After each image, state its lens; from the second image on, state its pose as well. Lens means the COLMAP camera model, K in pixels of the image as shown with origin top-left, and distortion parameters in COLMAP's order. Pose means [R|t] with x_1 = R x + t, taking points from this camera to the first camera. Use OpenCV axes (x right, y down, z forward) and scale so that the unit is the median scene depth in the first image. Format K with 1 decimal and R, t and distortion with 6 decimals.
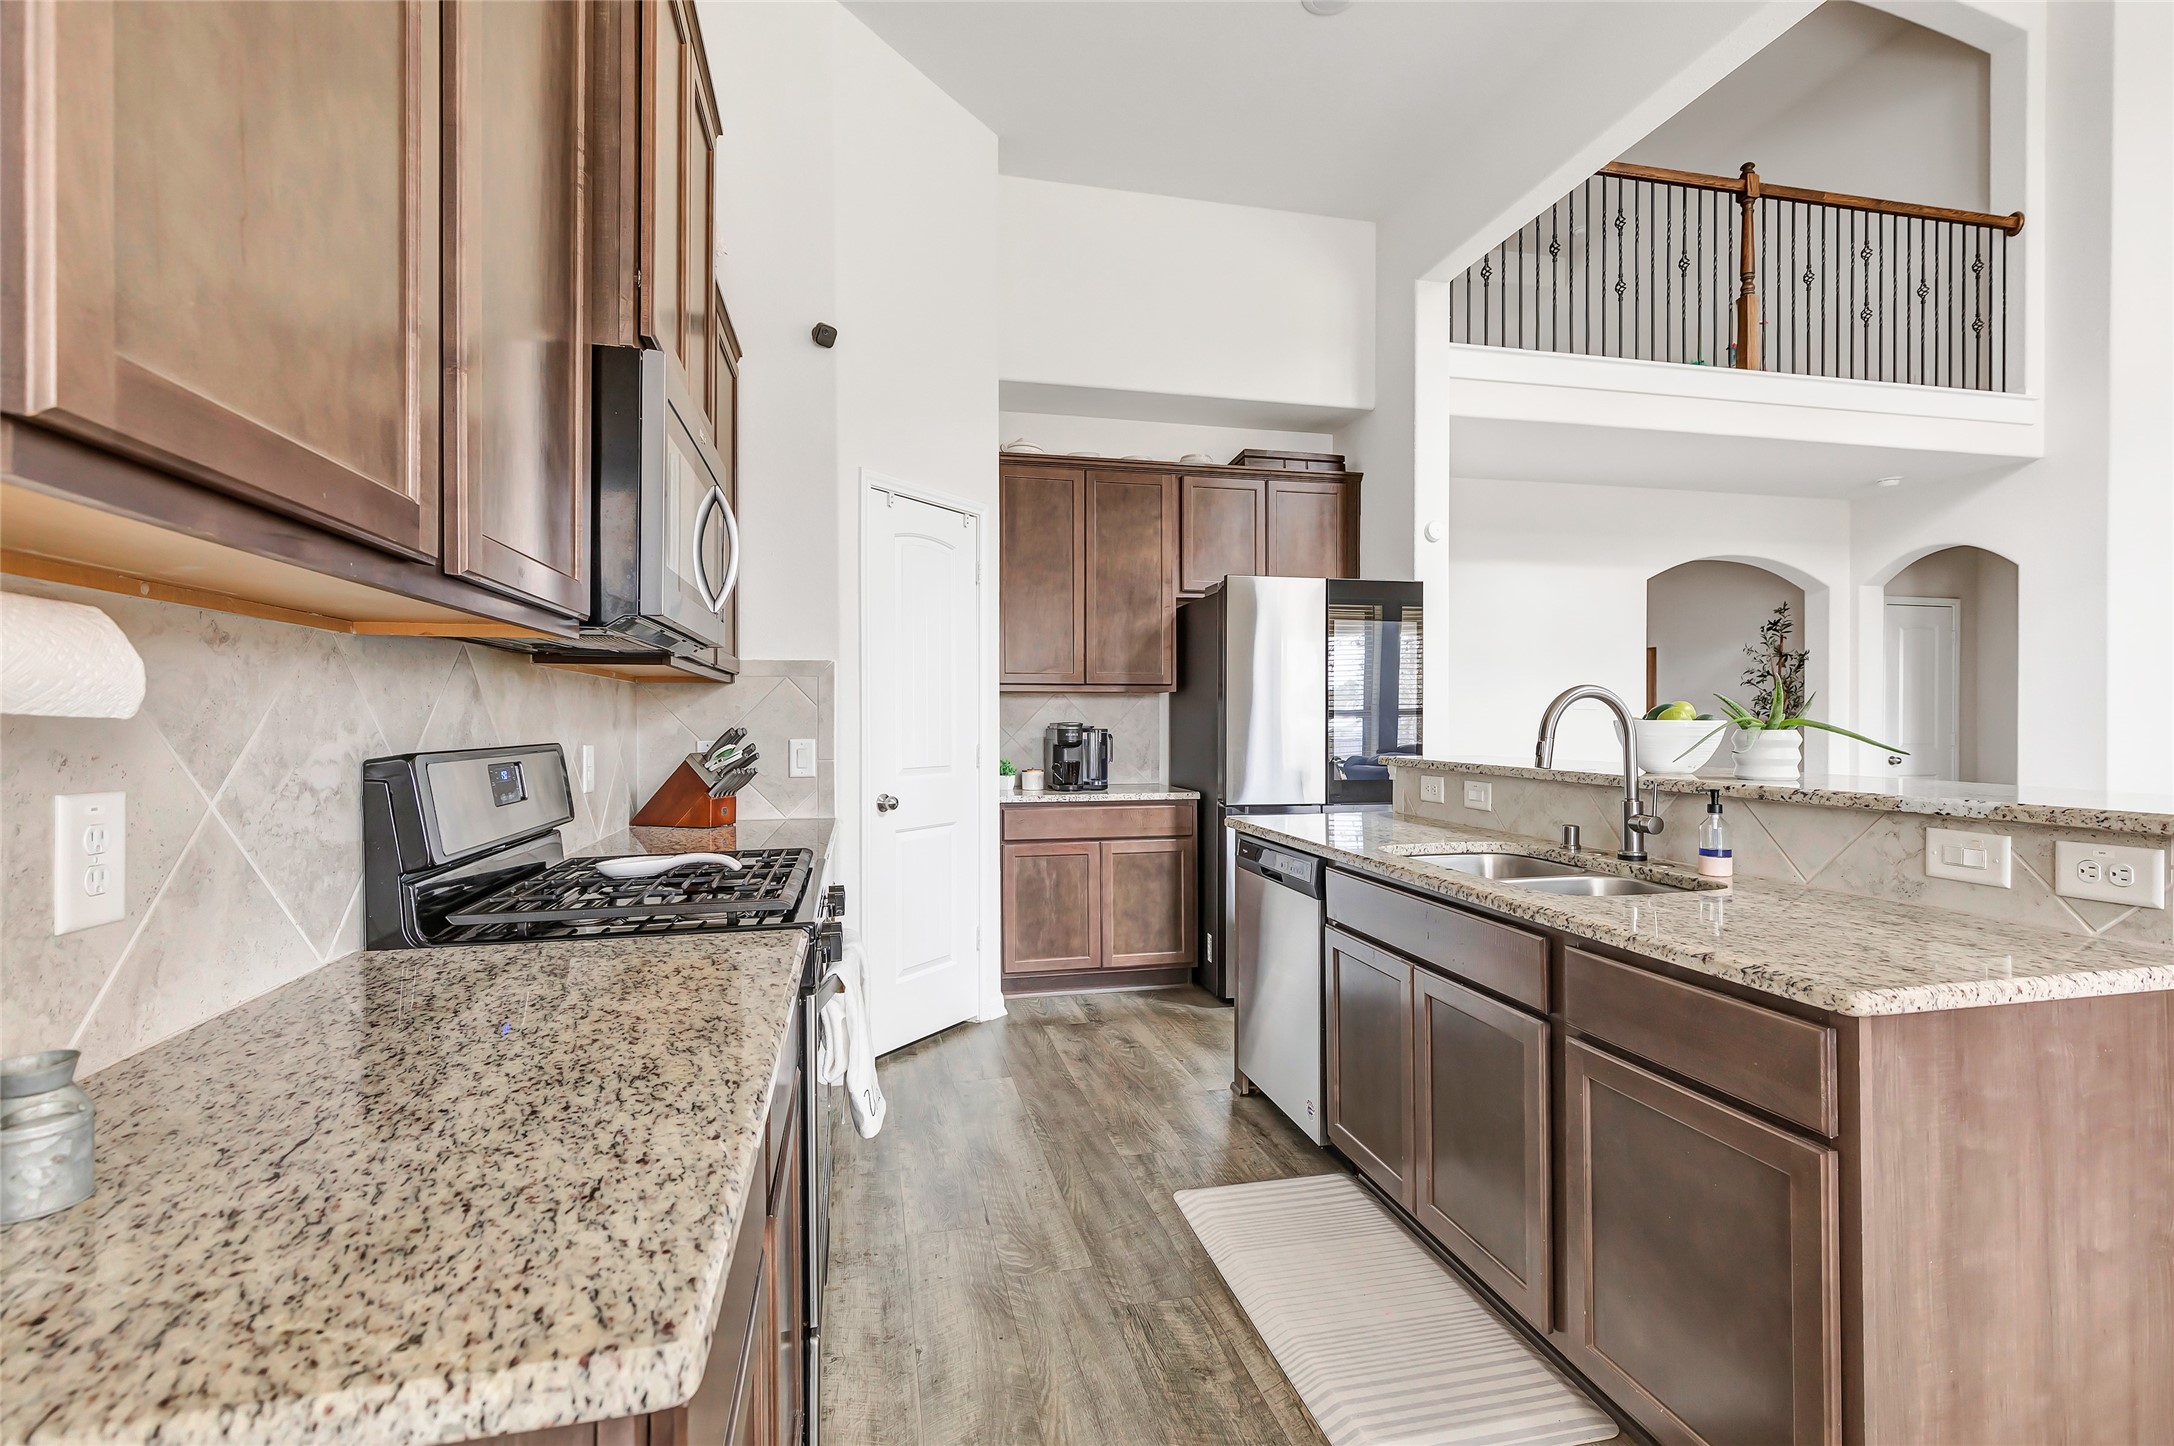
lens RADIAL K [[997.6, 0, 1073.9], [0, 997.6, 730.0], [0, 0, 1]] dist [0.006809, 0.001193]
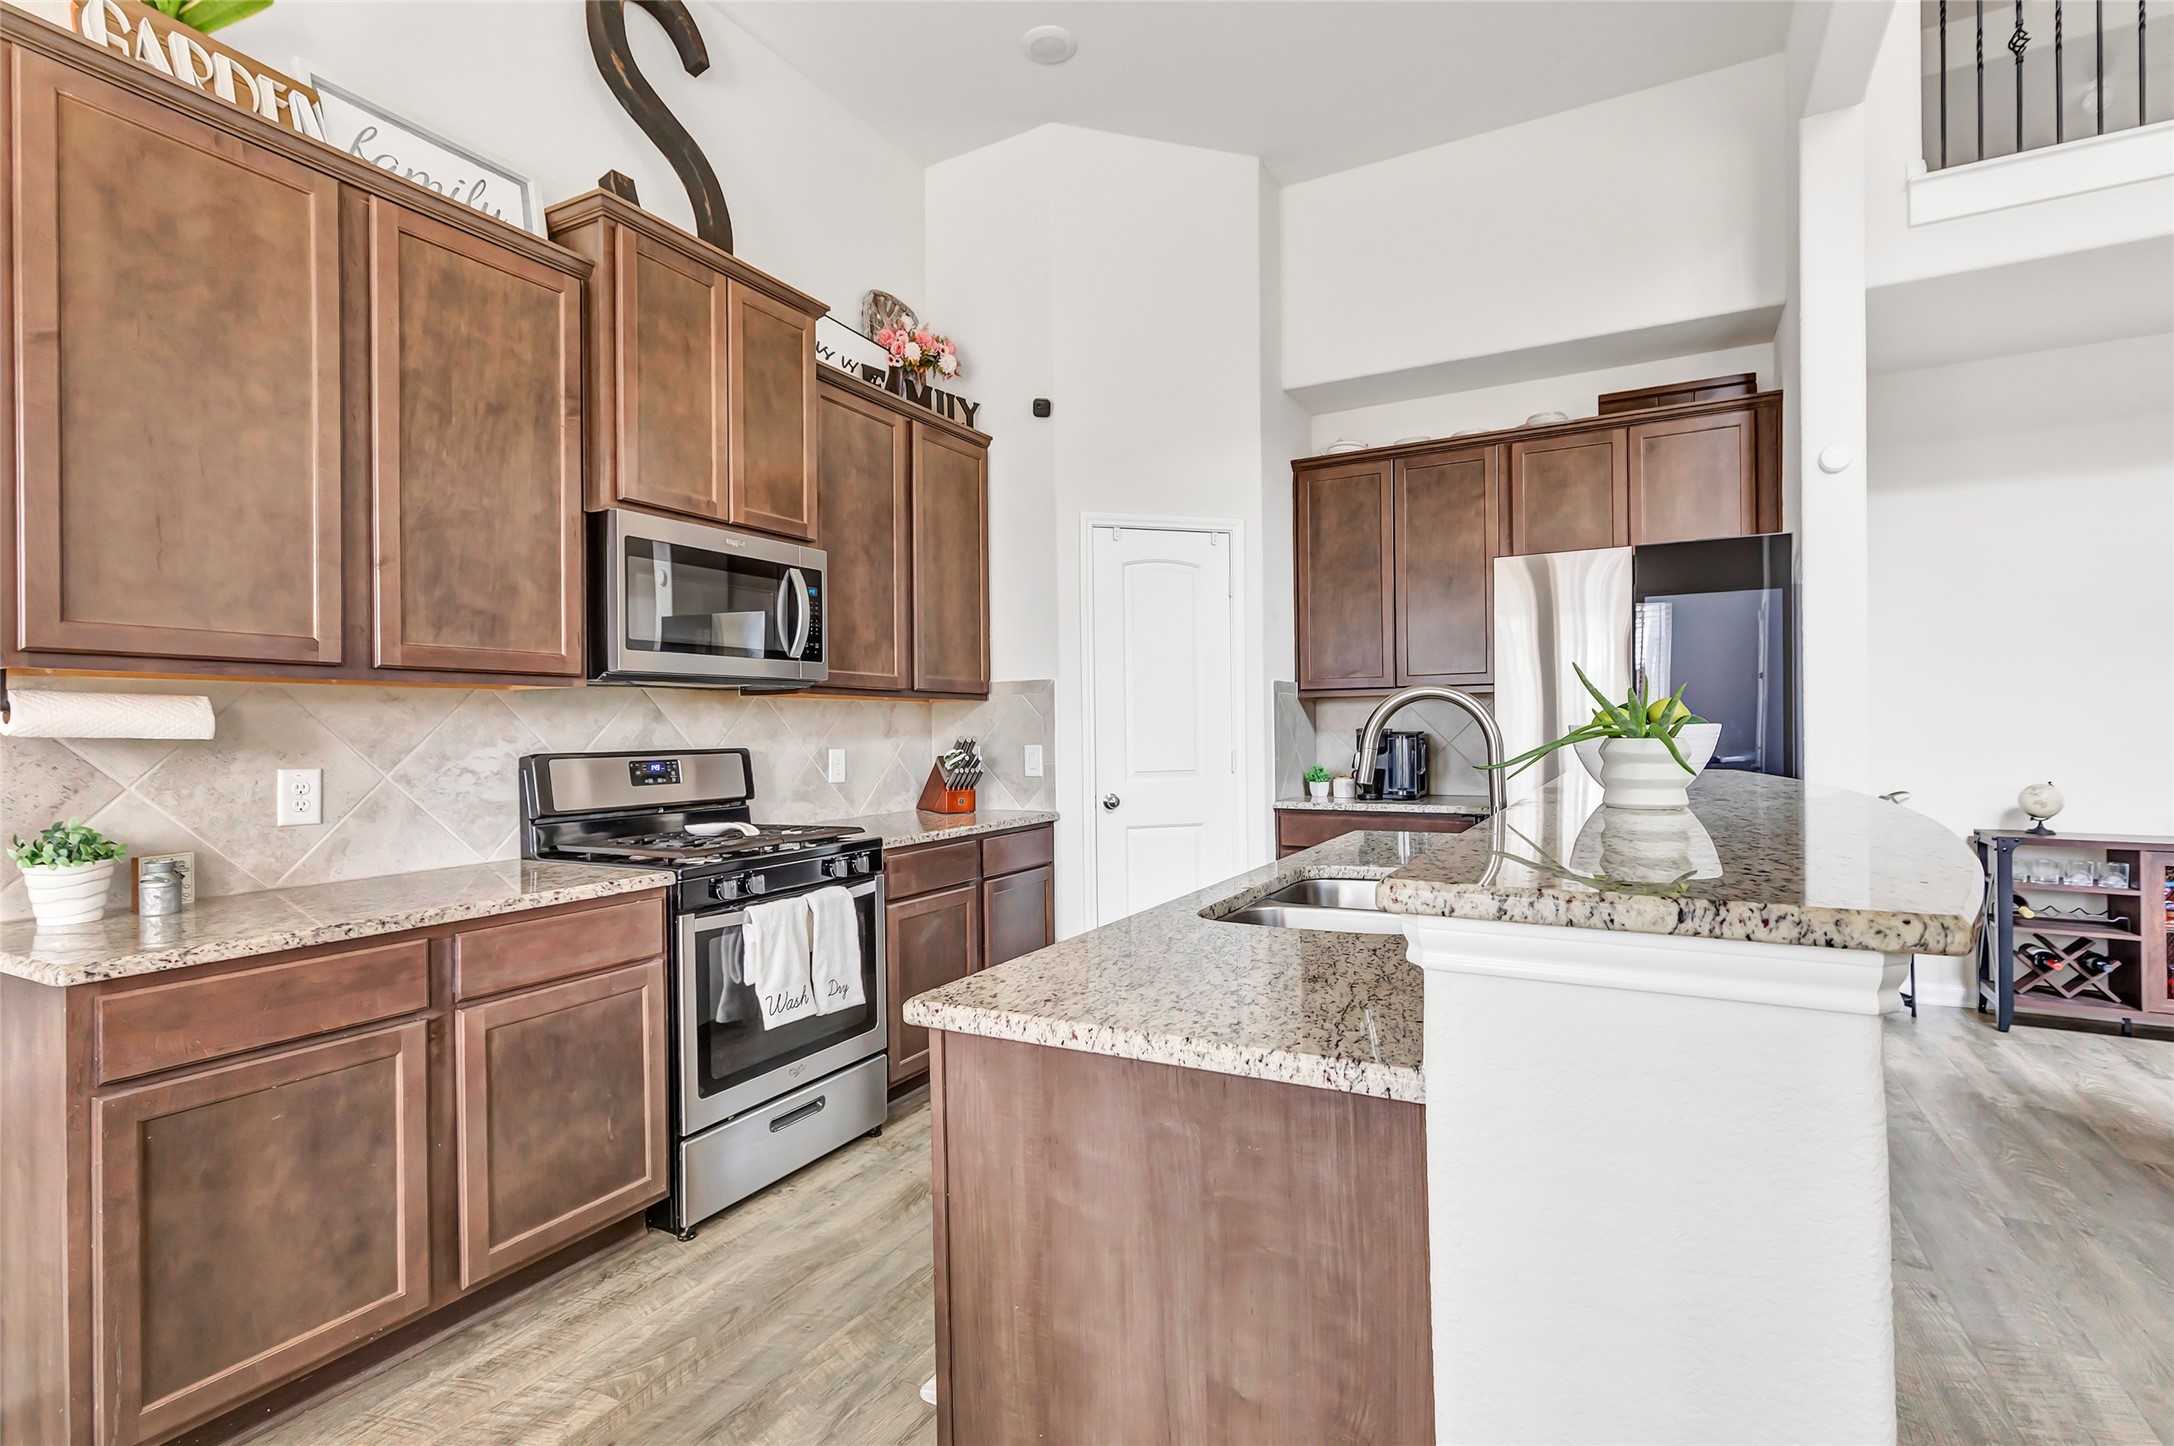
lens RADIAL K [[997.6, 0, 1068.8], [0, 997.6, 735.5], [0, 0, 1]] dist [0.006809, 0.001193]
pose [[0.747868, -0.002911, -0.663841, 0.446643], [0.004520, 0.999990, 0.000706, -0.002314], [0.663832, -0.003529, 0.747873, 0.098171]]
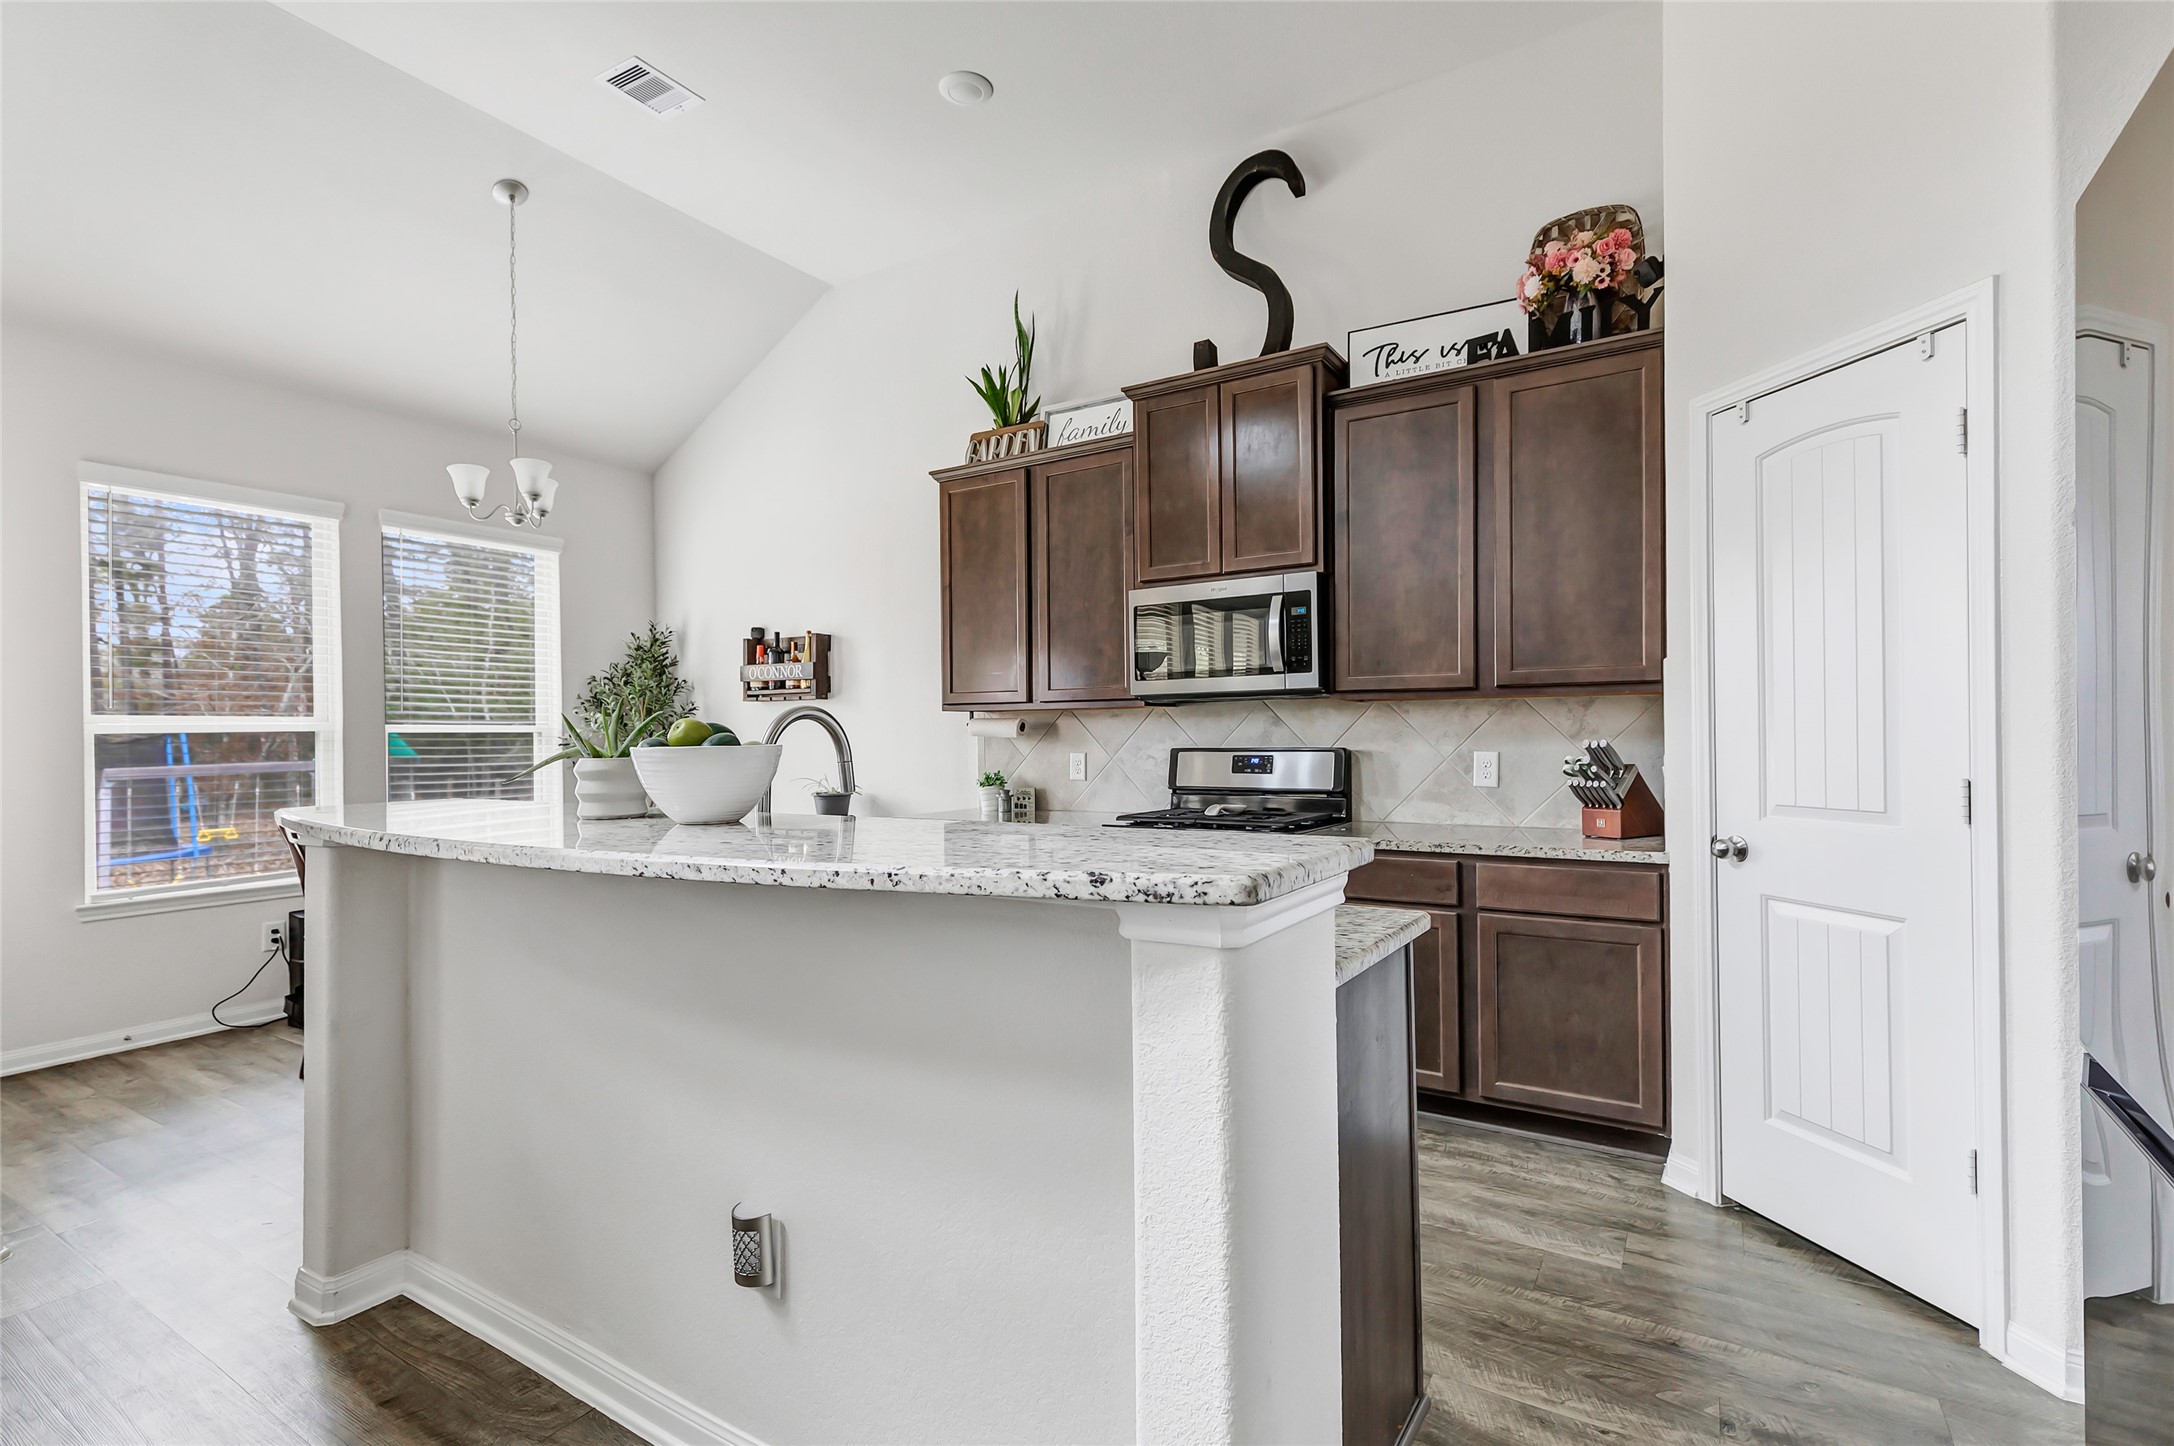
lens RADIAL K [[997.6, 0, 1096.9], [0, 997.6, 735.8], [0, 0, 1]] dist [0.006809, 0.001193]
pose [[-0.698487, 0.011295, -0.715533, 0.527068], [0.005022, 0.999928, 0.010882, -0.014699], [0.715605, 0.004007, -0.698494, 0.972302]]
